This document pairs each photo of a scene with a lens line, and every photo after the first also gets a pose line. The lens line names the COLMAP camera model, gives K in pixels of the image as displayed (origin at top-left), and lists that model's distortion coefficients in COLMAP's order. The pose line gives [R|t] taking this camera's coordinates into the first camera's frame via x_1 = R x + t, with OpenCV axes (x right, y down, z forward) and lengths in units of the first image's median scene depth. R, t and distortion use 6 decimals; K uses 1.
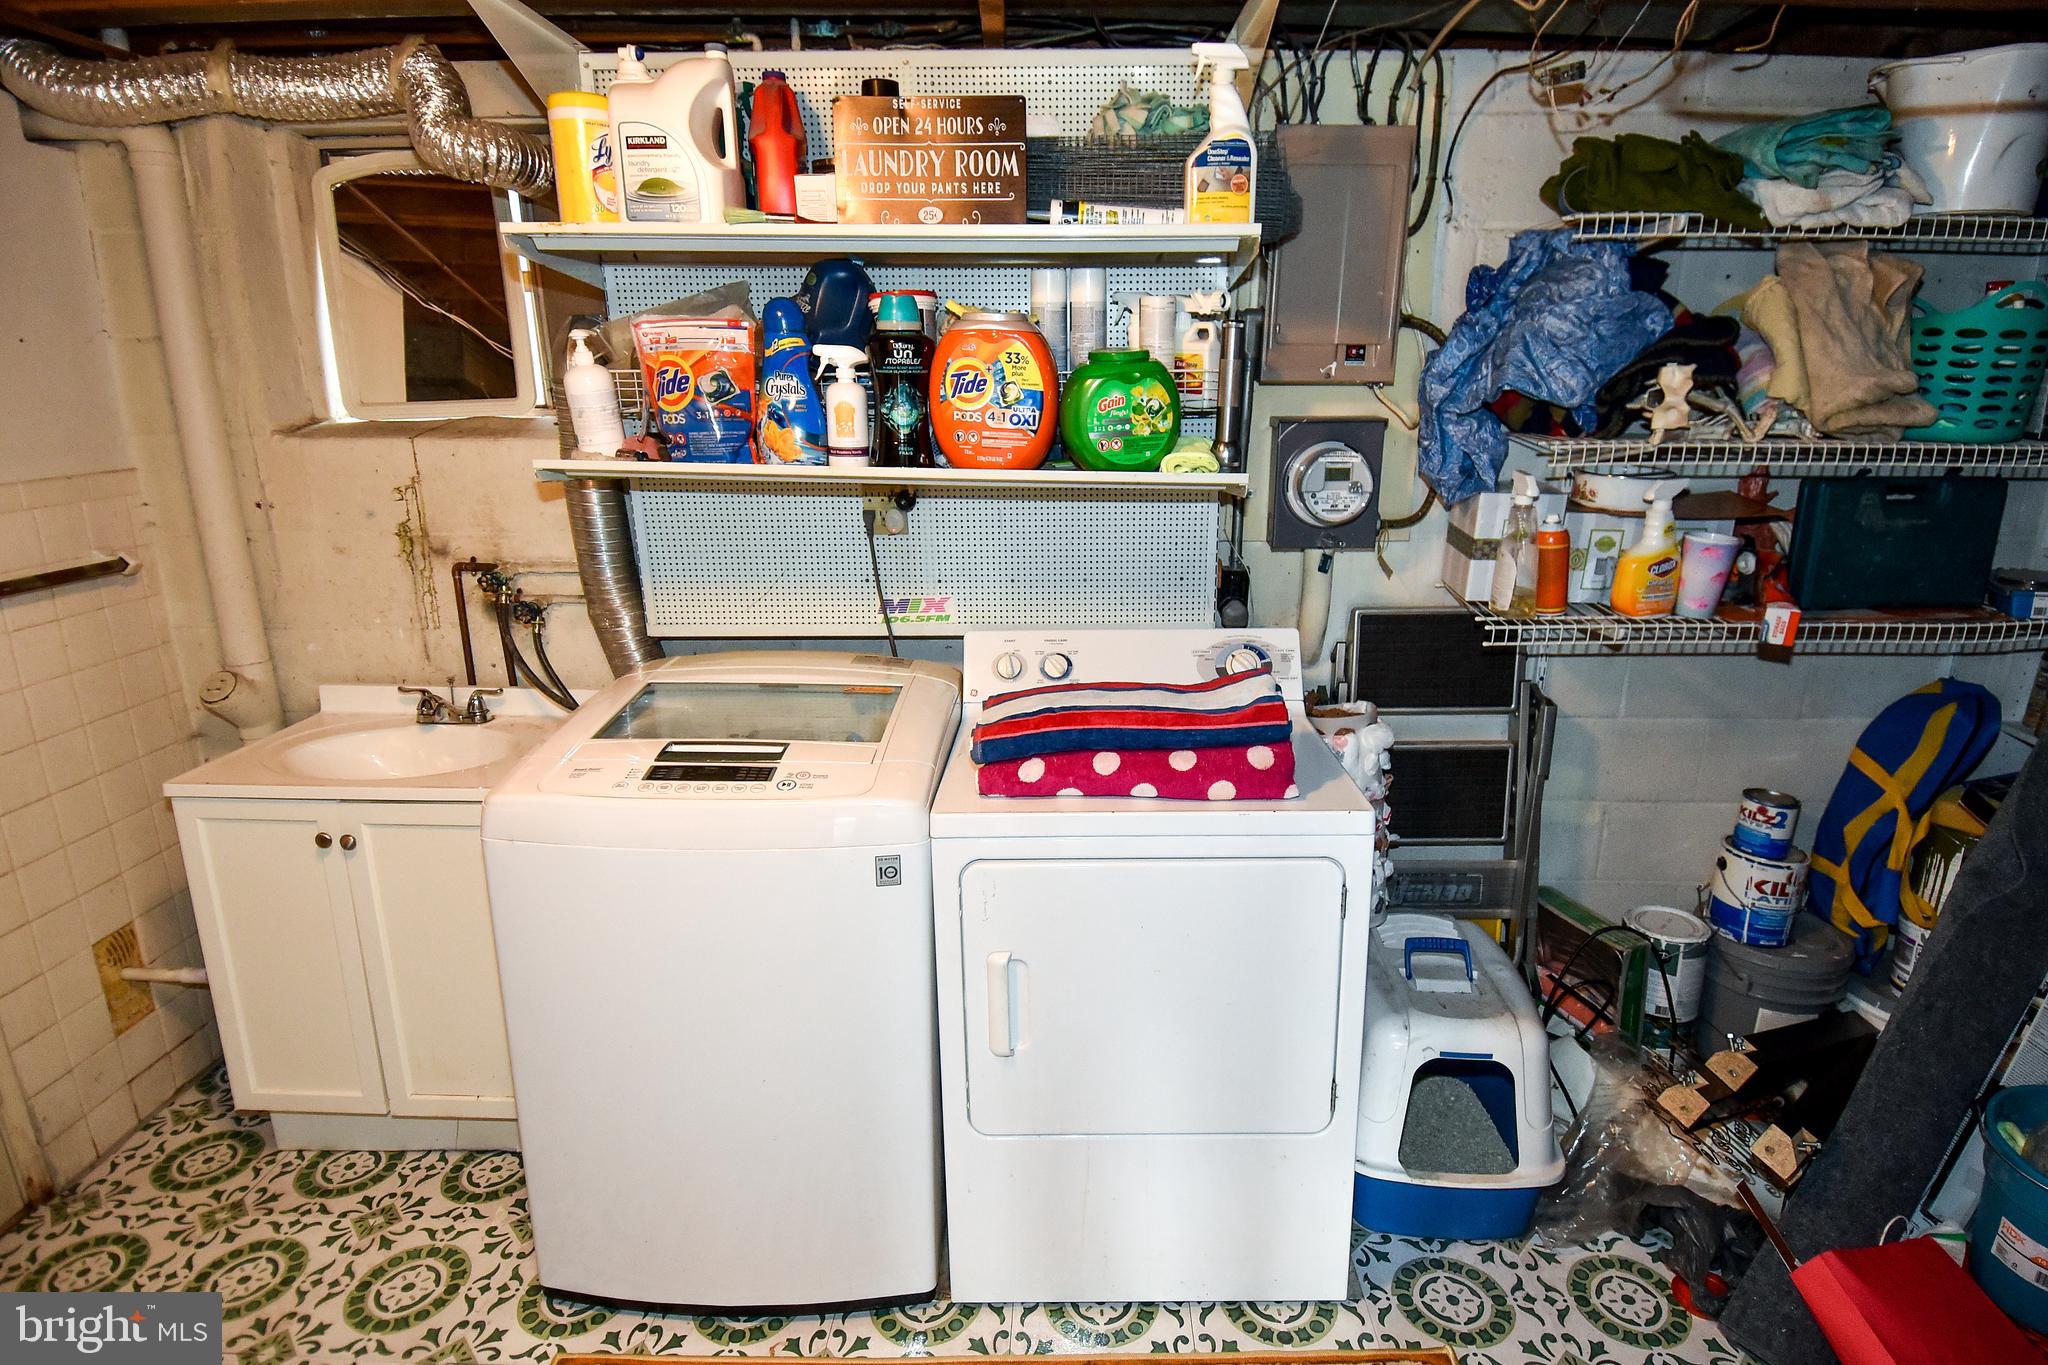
lens RADIAL K [[1075.0, 0, 1031.6], [0, 1075.0, 682.8], [0, 0, 1]] dist [0.044030, -0.061133]
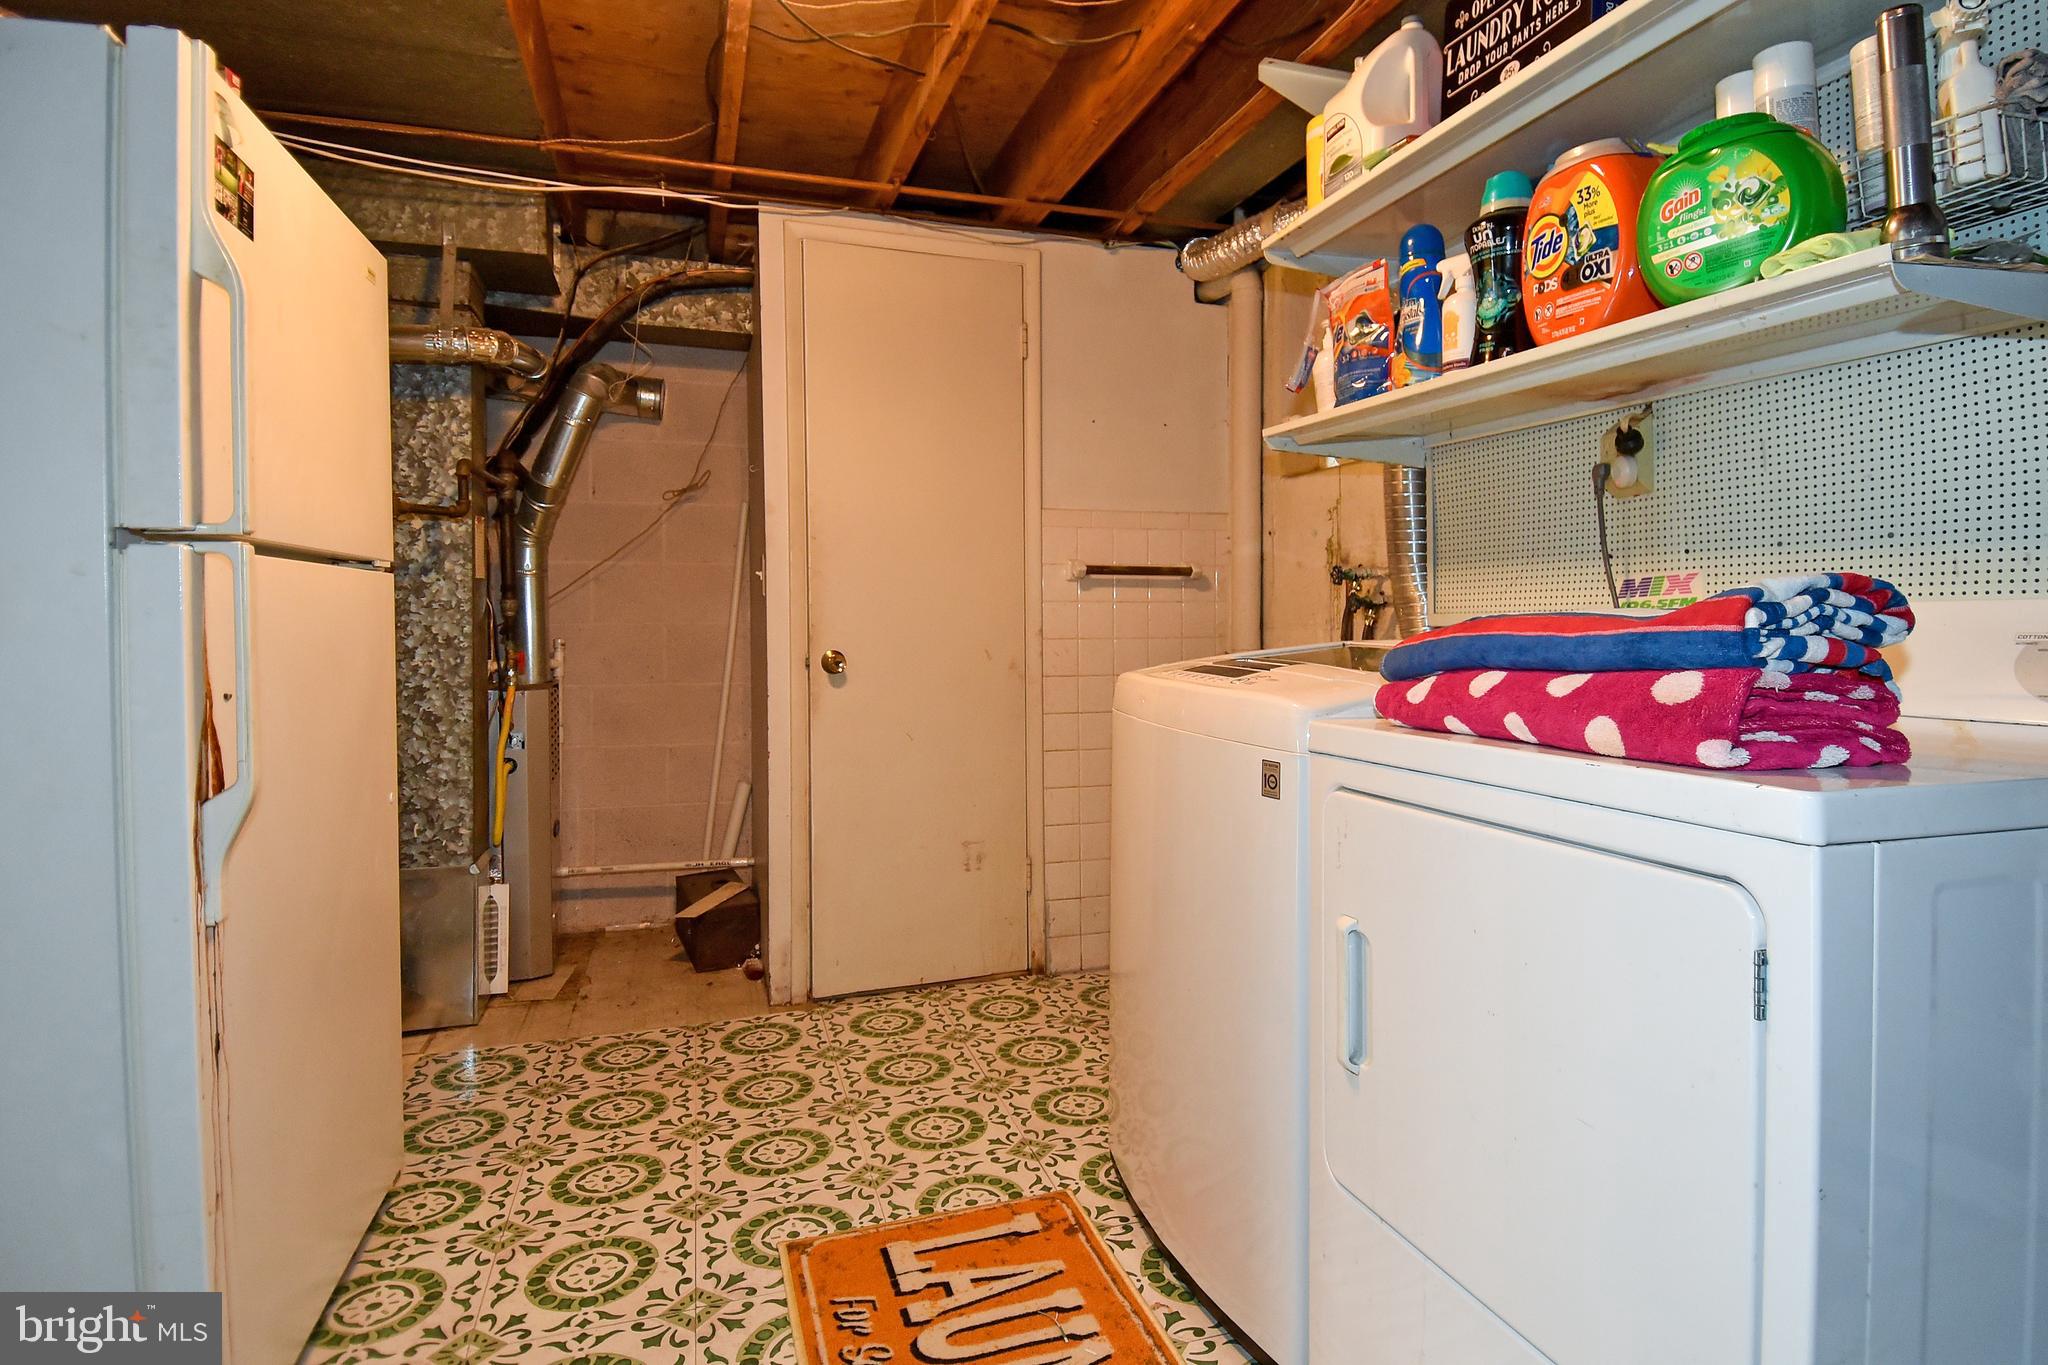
lens RADIAL K [[1137.8, 0, 1110.8], [0, 1137.8, 676.0], [0, 0, 1]] dist [0.002425, -0.020975]
pose [[0.318672, 0.025615, -0.947519, 0.645241], [-0.256568, 0.964649, -0.060211, 0.165927], [0.912481, 0.262291, 0.313979, 0.514345]]
